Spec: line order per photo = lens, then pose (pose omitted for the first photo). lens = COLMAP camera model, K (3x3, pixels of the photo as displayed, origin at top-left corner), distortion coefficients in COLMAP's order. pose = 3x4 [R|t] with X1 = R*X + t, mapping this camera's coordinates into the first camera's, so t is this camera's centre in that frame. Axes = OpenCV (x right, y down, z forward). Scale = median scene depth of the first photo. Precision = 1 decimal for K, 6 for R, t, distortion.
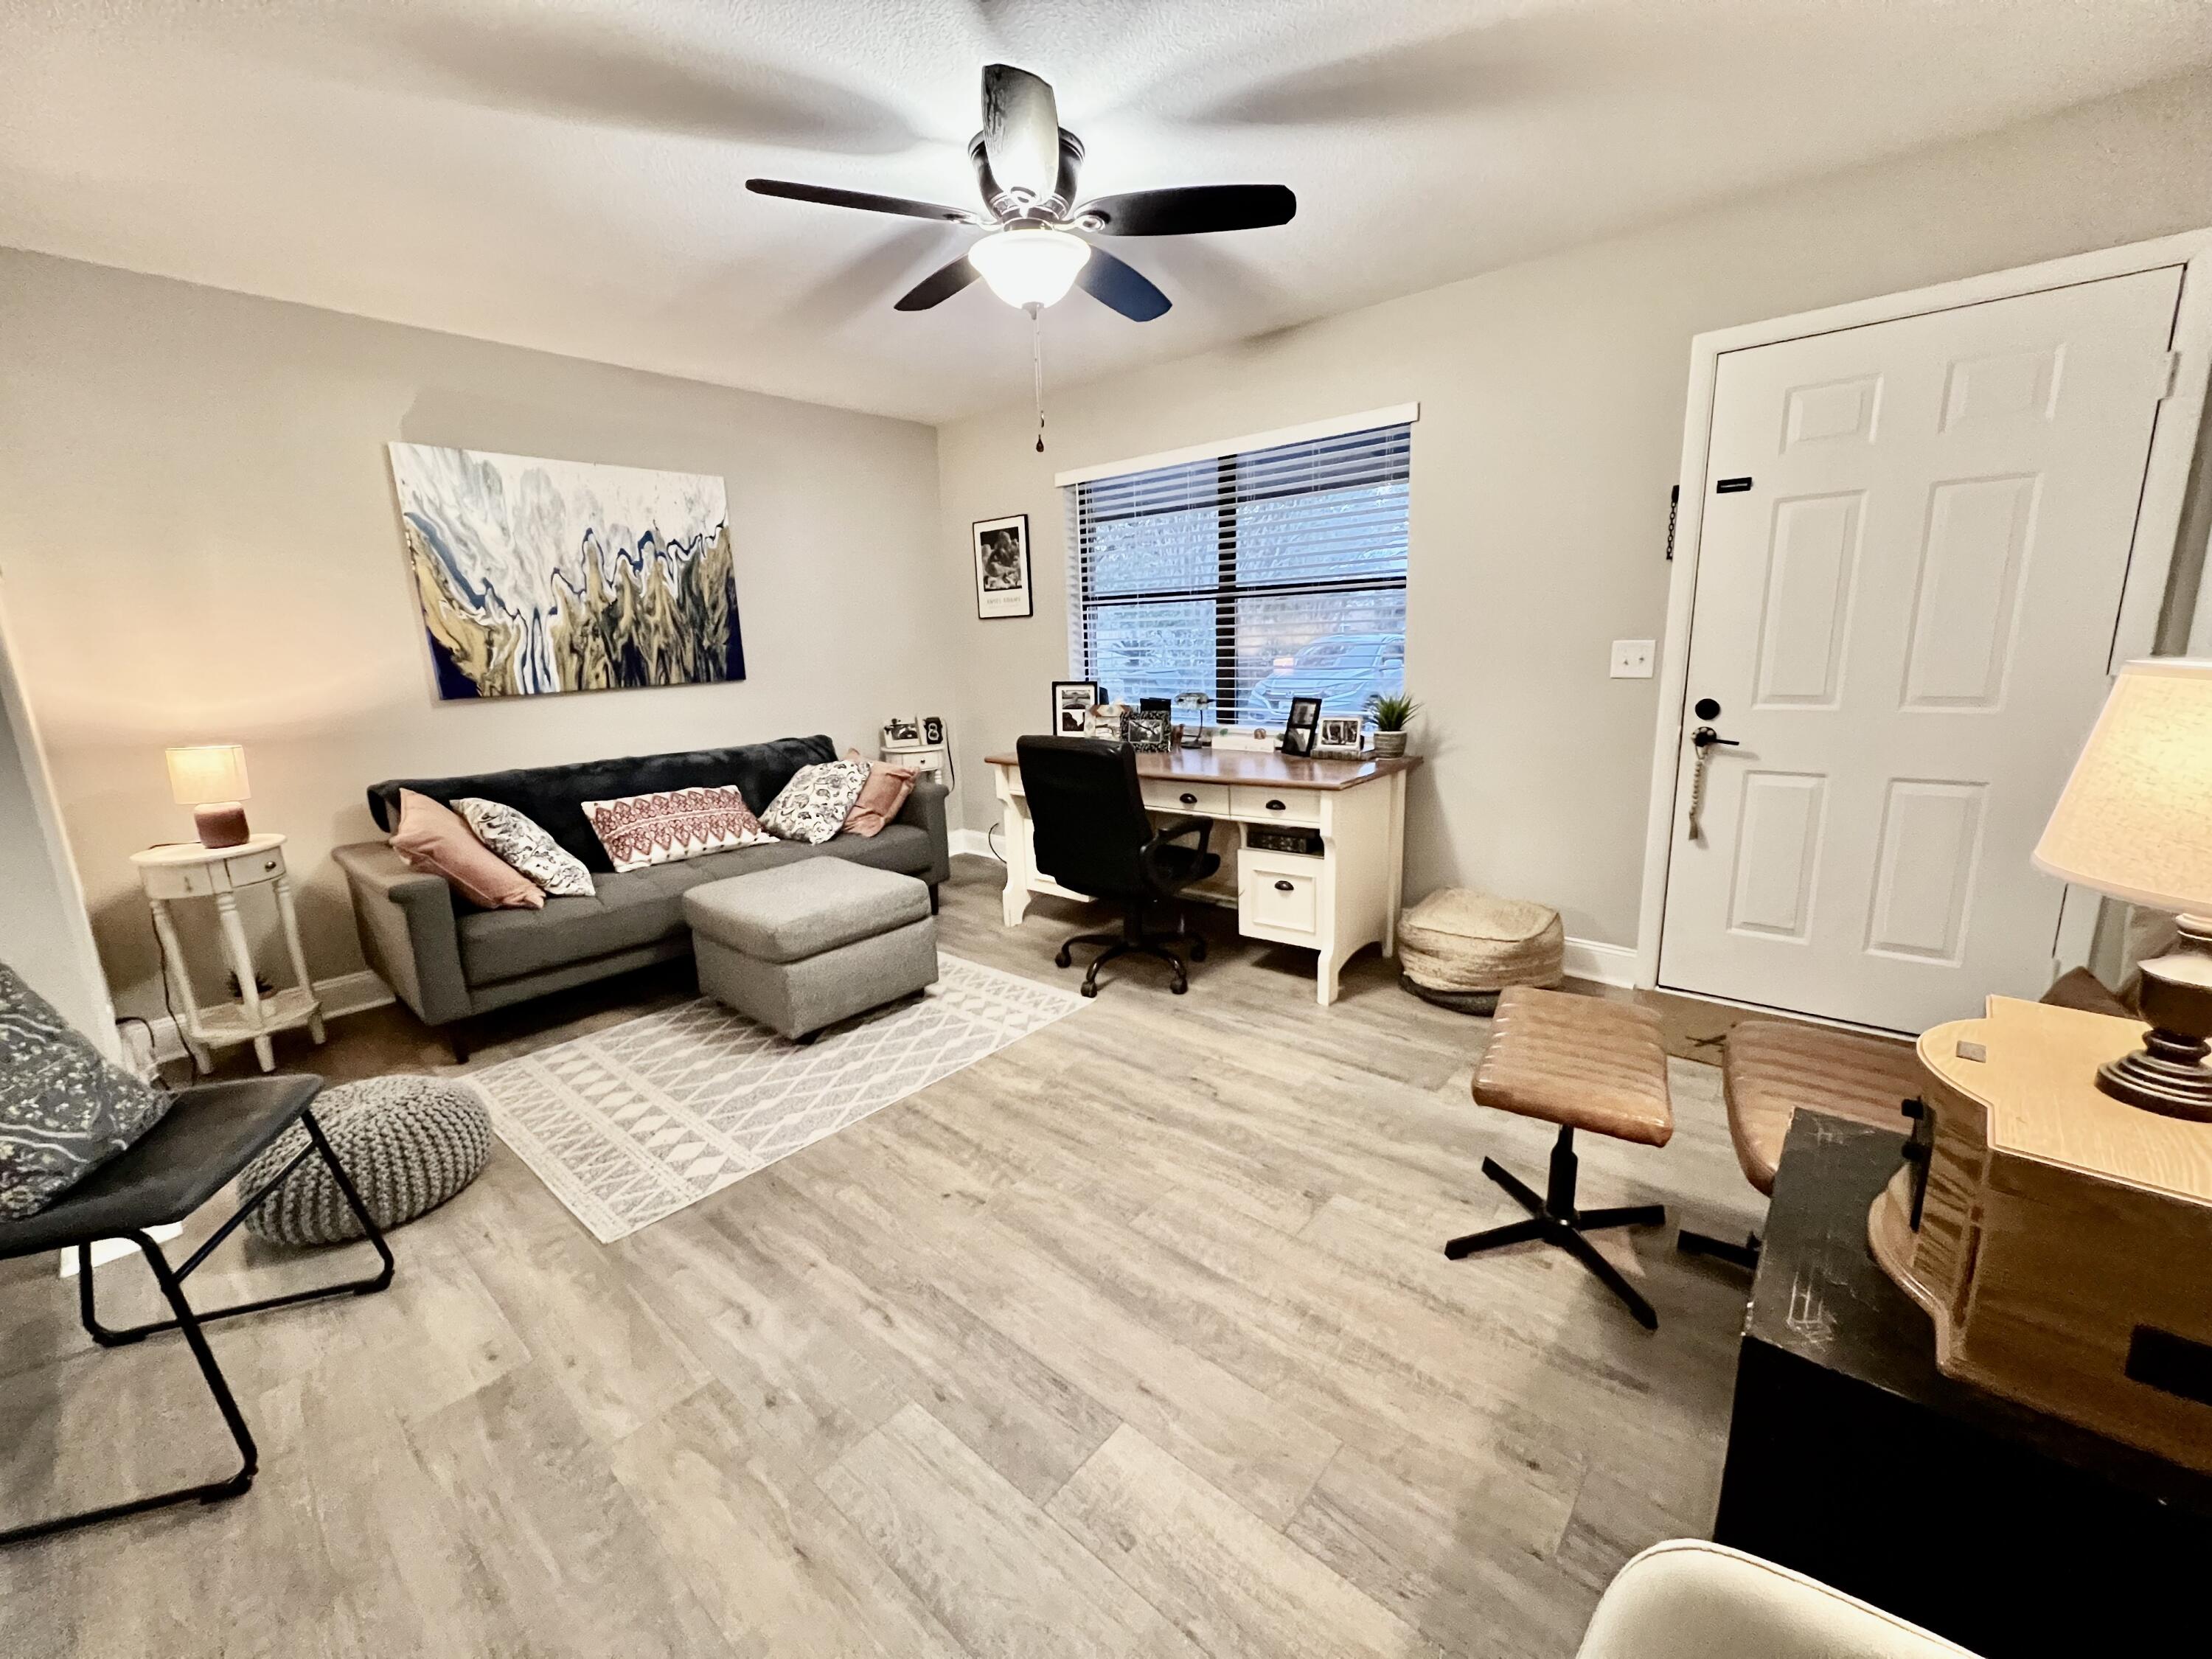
lens RADIAL K [[887.8, 0, 1106.2], [0, 887.8, 823.6], [0, 0, 1]] dist [-0.001115, -0.000270]
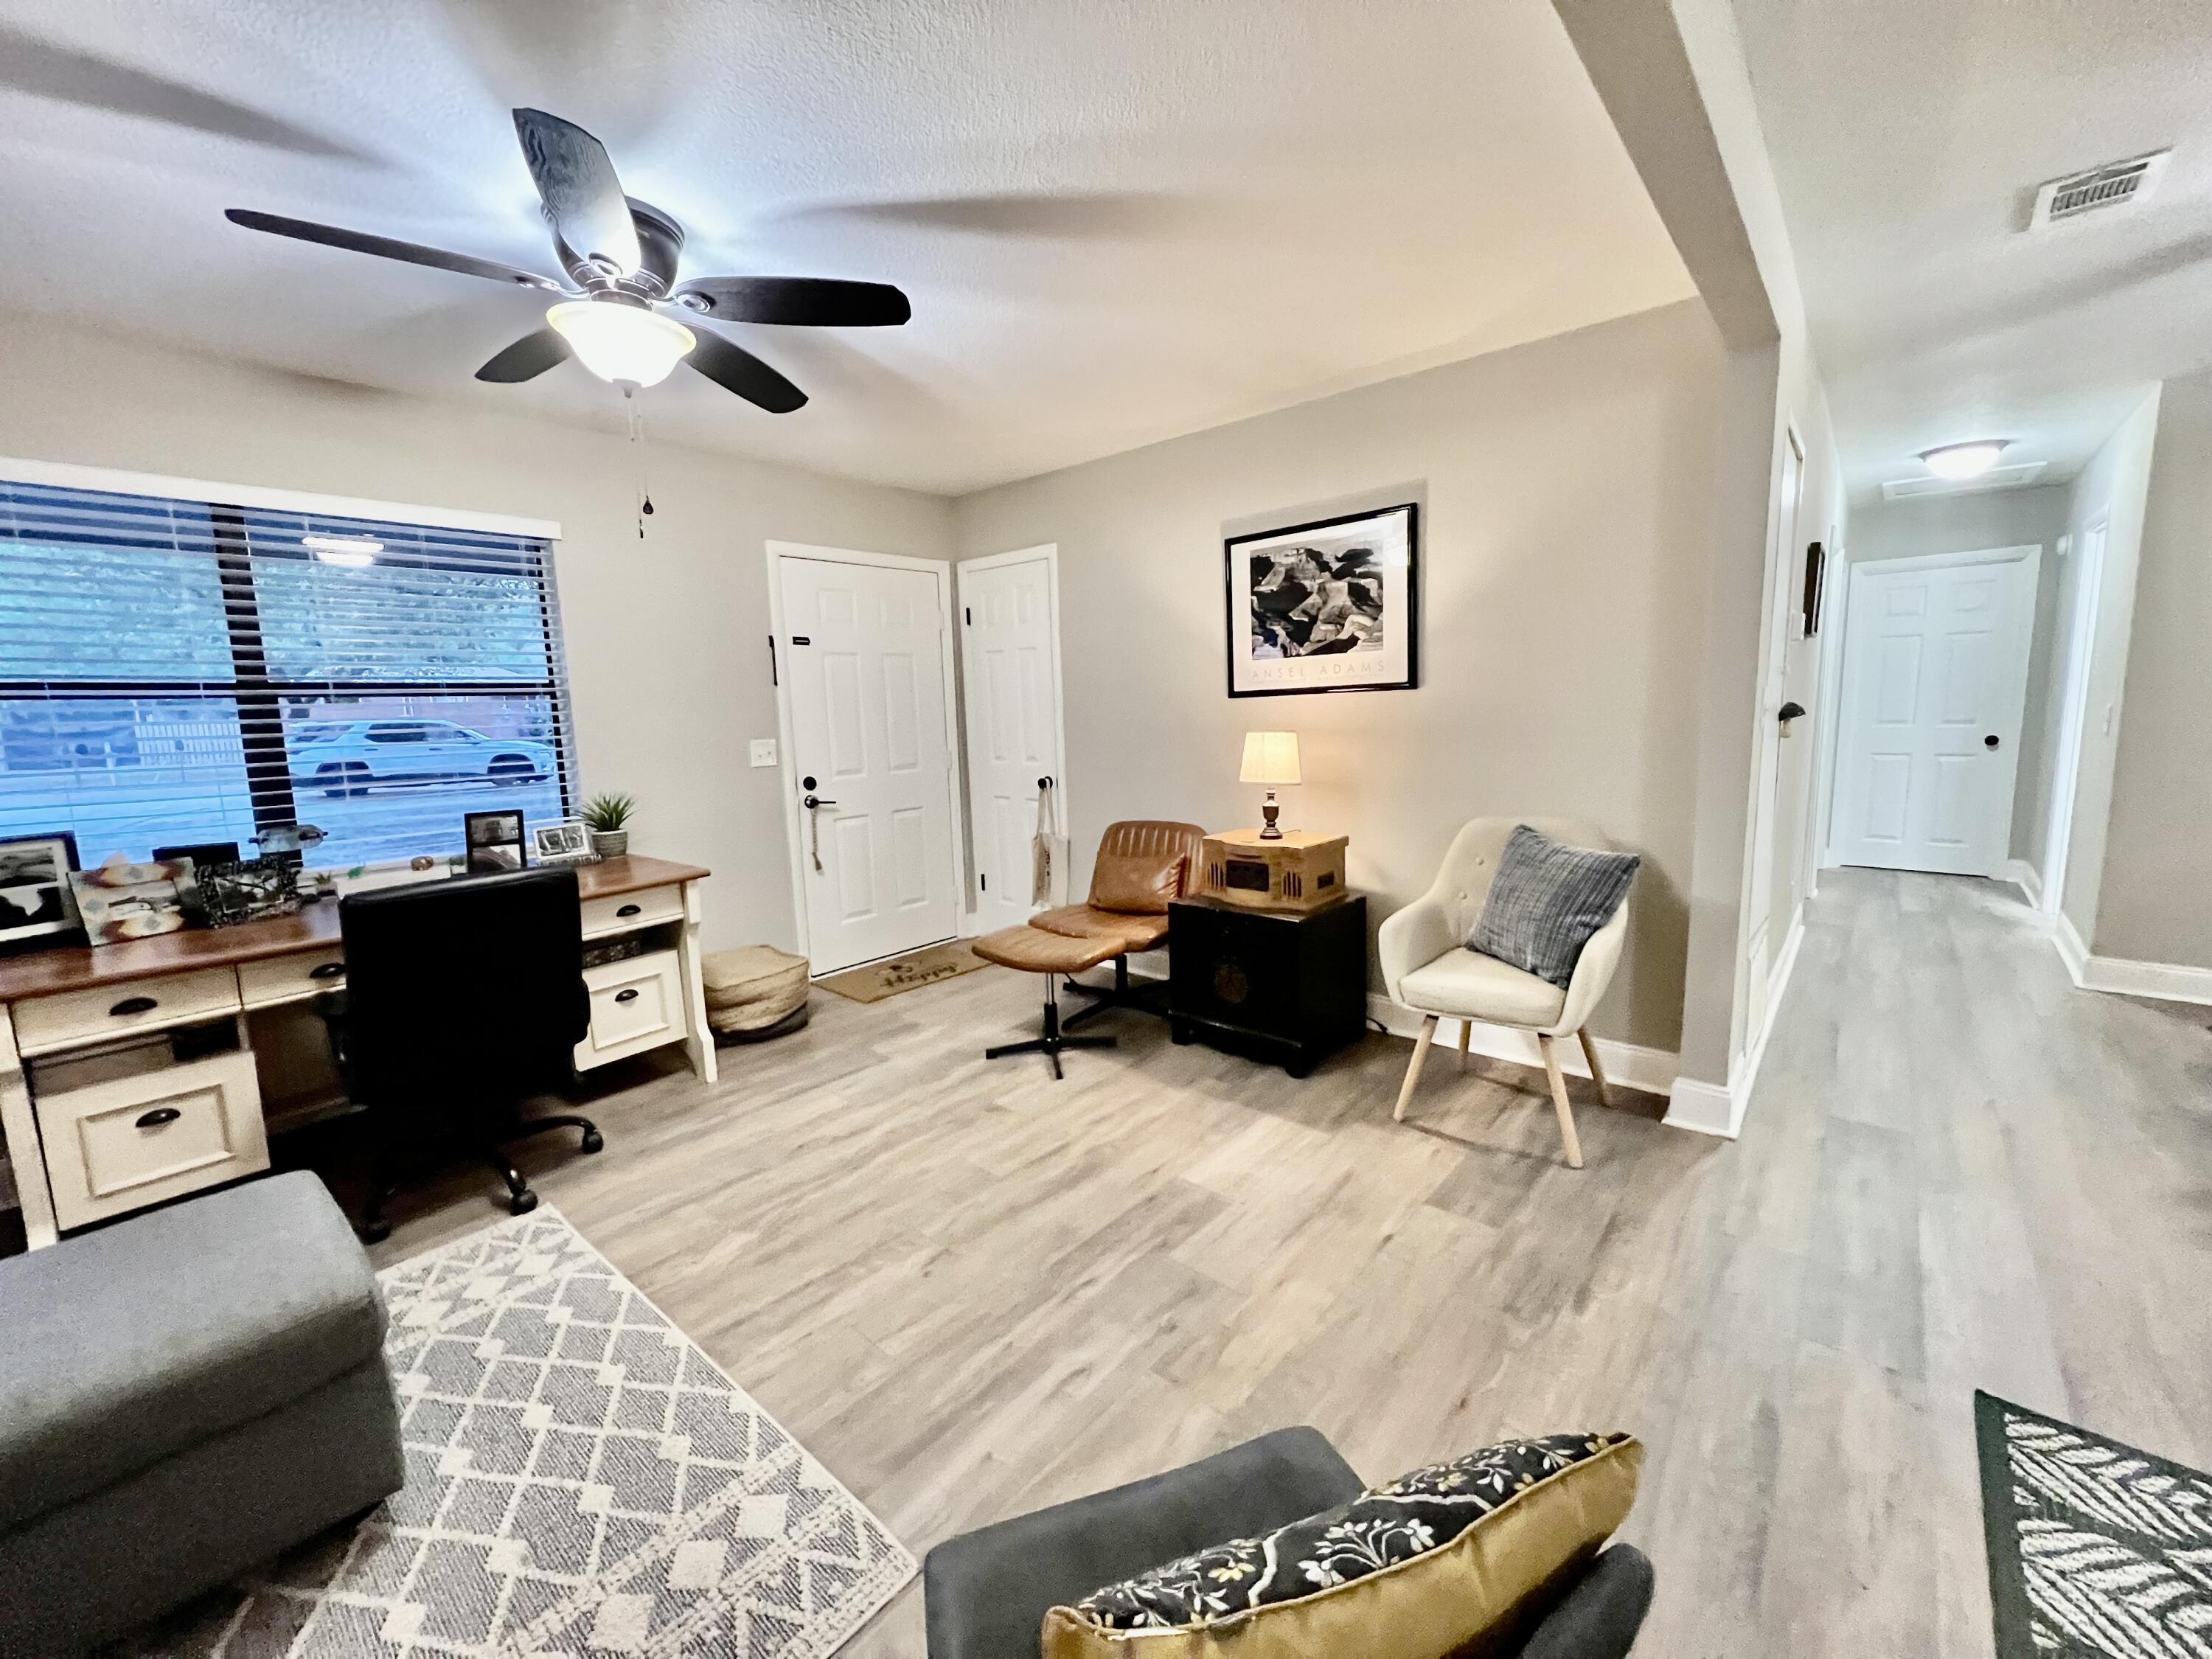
lens RADIAL K [[887.8, 0, 1106.2], [0, 887.8, 823.6], [0, 0, 1]] dist [-0.001115, -0.000270]
pose [[0.003941, -0.103777, 0.994593, -0.803458], [0.232022, 0.967553, 0.100036, -0.093255], [-0.972703, 0.230373, 0.027891, 0.464483]]
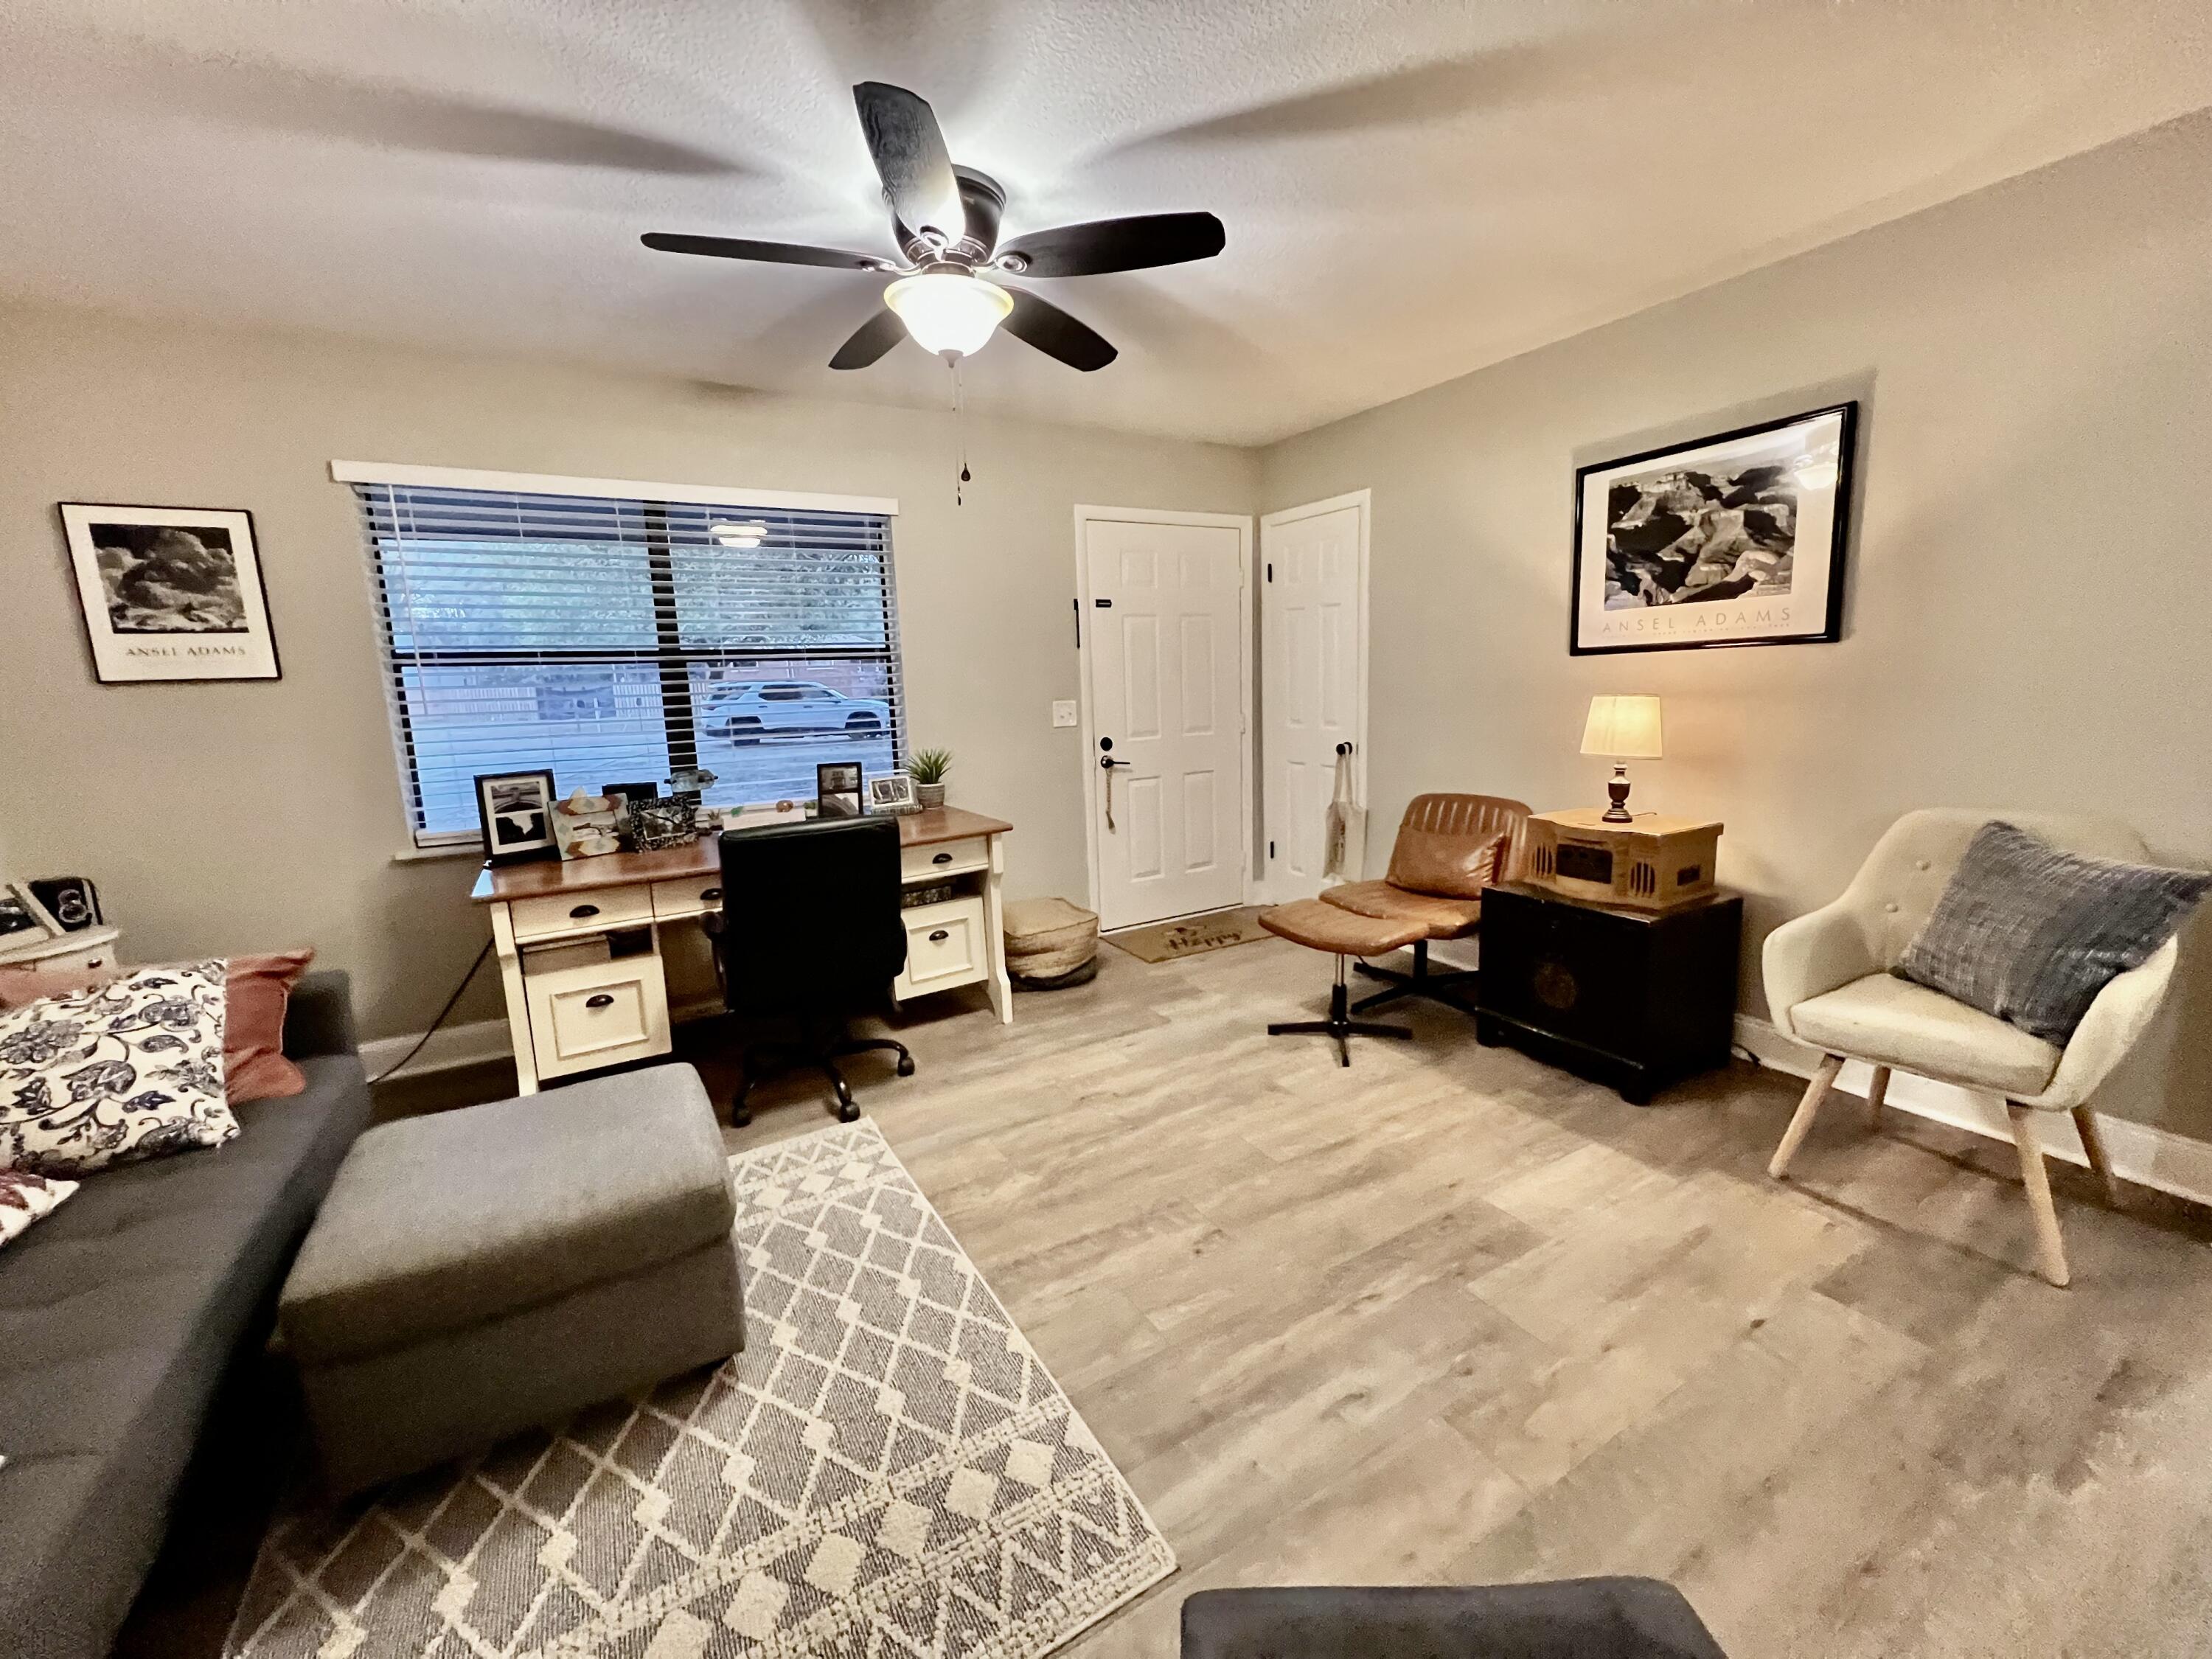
lens RADIAL K [[890.1, 0, 1100.5], [0, 890.1, 821.4], [0, 0, 1]] dist [0.000542, 0.000085]
pose [[0.329520, -0.134280, 0.934551, -0.764632], [0.214964, 0.974508, 0.064225, -0.095472], [-0.919351, 0.179731, 0.349985, 0.473341]]
